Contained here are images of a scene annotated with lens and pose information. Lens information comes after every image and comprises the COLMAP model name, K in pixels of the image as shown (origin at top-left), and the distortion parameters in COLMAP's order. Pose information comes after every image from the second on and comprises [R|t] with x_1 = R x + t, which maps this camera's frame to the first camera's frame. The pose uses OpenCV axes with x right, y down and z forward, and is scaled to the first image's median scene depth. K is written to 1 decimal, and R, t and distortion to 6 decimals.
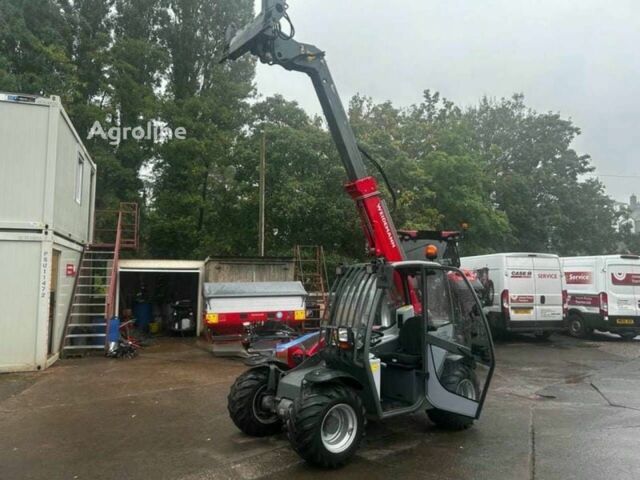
lens RADIAL K [[475.1, 0, 322.8], [0, 475.1, 239.1], [0, 0, 1]] dist [0.076171, -0.086361]
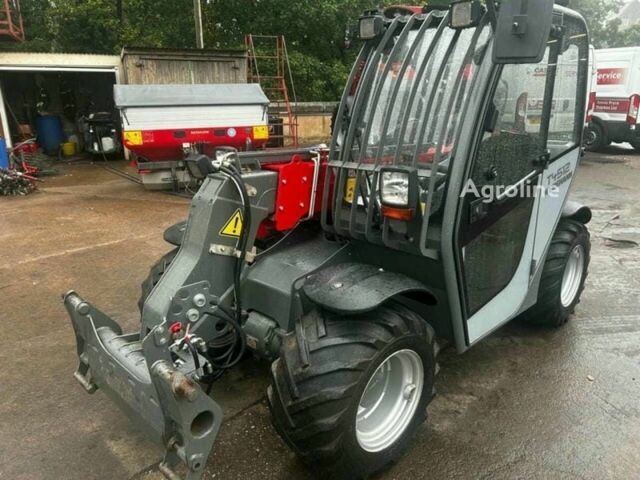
lens RADIAL K [[475.1, 0, 322.8], [0, 475.1, 239.1], [0, 0, 1]] dist [0.076171, -0.086361]
pose [[0.995492, -0.035289, 0.088033, -0.019675], [-0.000339, 0.926870, 0.375381, 0.031545], [-0.094842, -0.373719, 0.922680, 0.217334]]
